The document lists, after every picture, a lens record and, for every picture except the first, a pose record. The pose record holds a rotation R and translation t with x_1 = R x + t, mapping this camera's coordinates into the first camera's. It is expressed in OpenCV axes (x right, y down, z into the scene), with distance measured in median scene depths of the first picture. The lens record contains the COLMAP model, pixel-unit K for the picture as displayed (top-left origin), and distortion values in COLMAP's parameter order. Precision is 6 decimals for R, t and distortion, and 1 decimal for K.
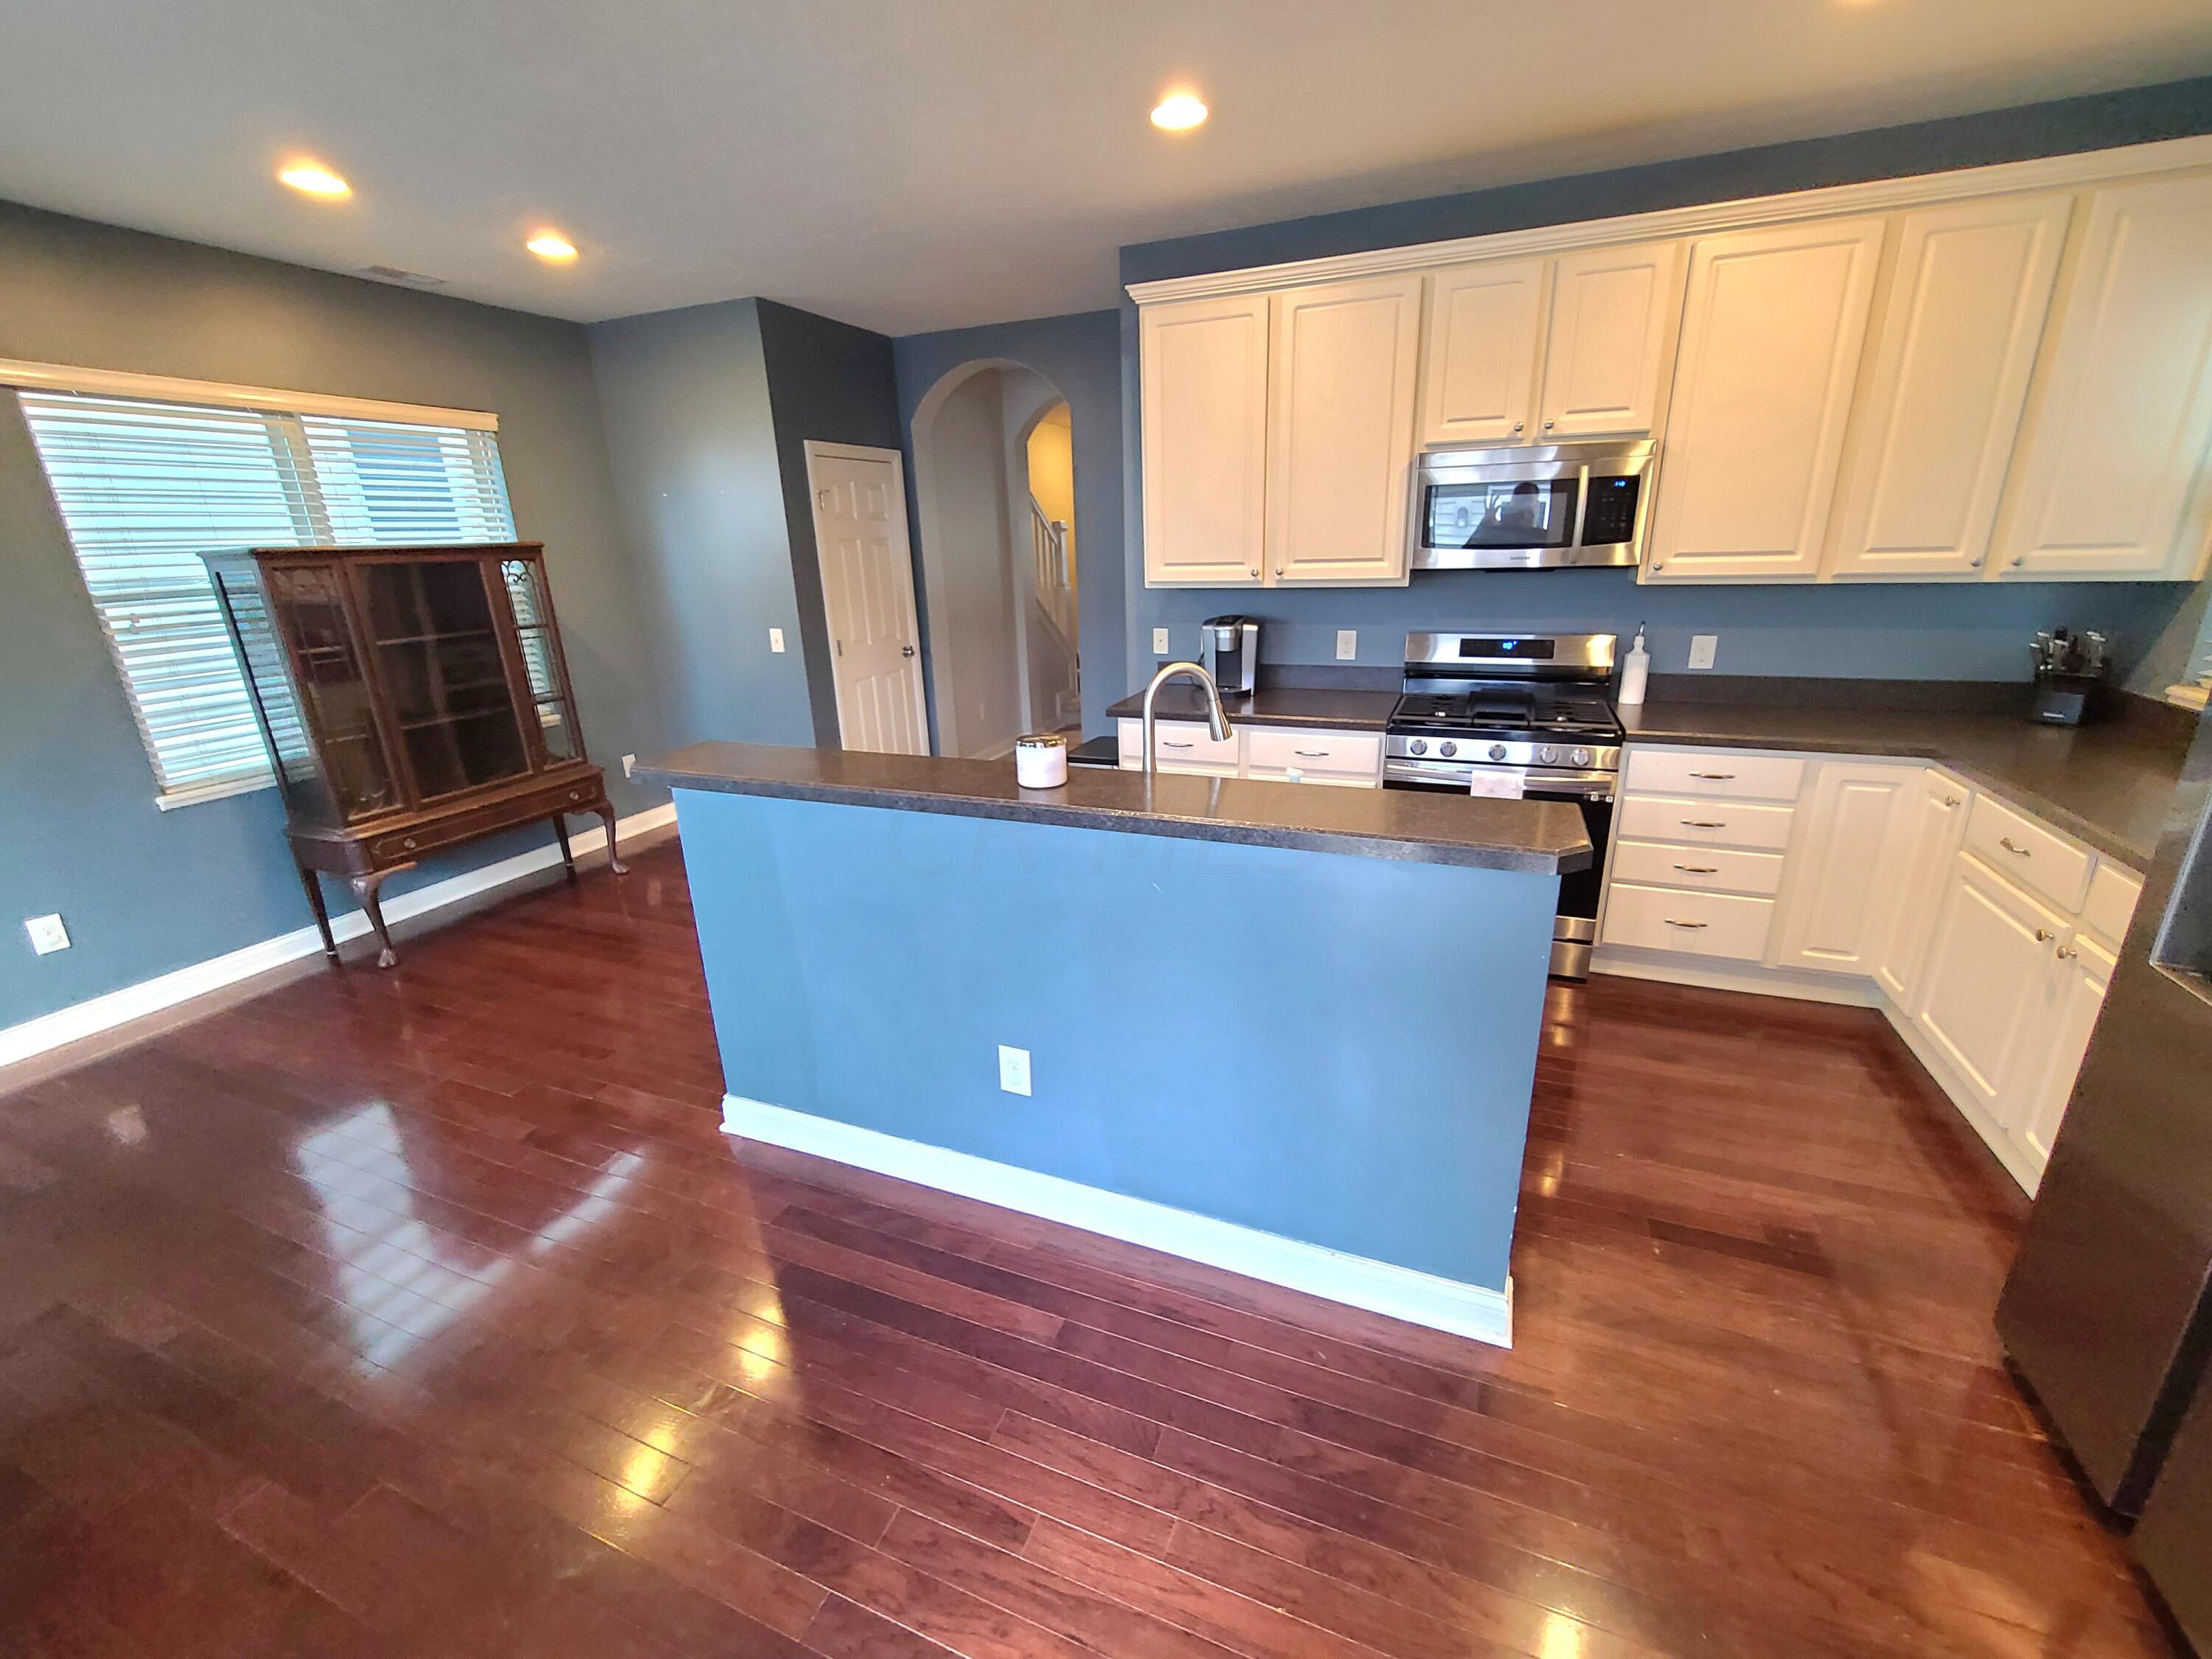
lens RADIAL K [[900.6, 0, 1106.0], [0, 900.6, 829.5], [0, 0, 1]] dist [-0.007802, 0.000044]
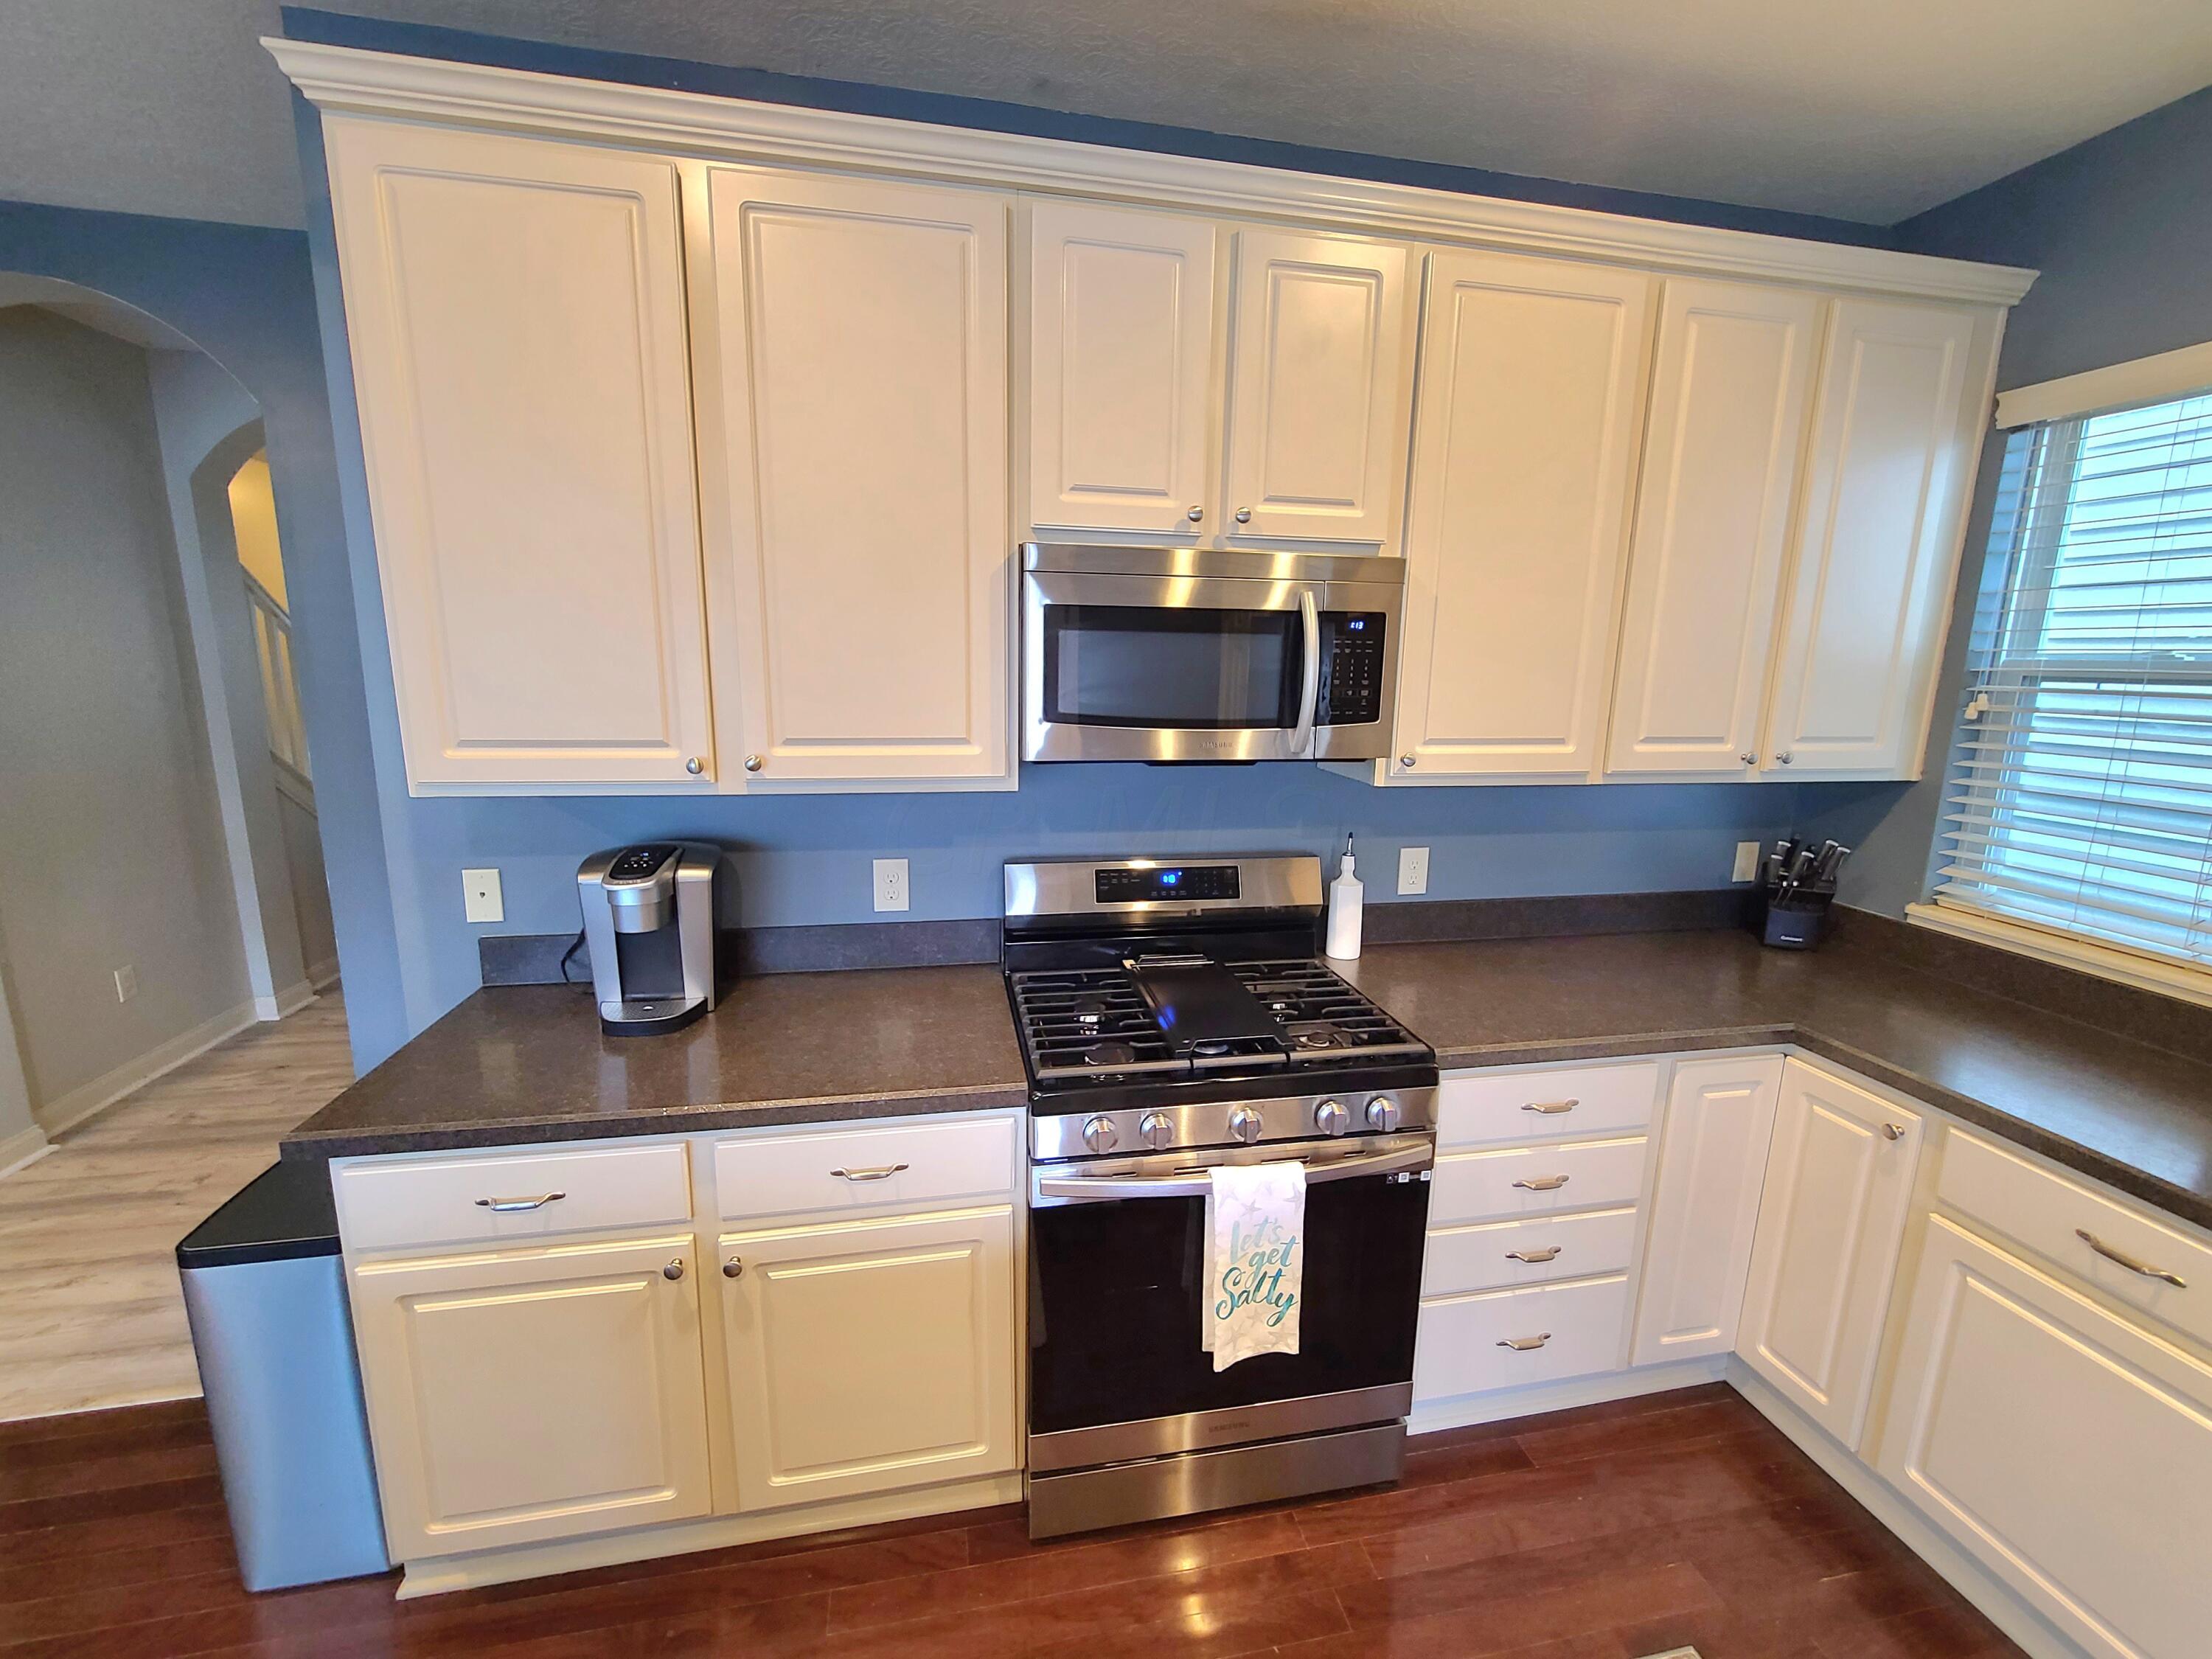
lens RADIAL K [[900.6, 0, 1106.0], [0, 900.6, 829.5], [0, 0, 1]] dist [-0.007802, 0.000044]
pose [[0.833554, -0.057156, 0.549473, 0.096182], [0.128322, 0.987461, -0.091951, -0.203168], [-0.537328, 0.147155, 0.830436, 0.570474]]
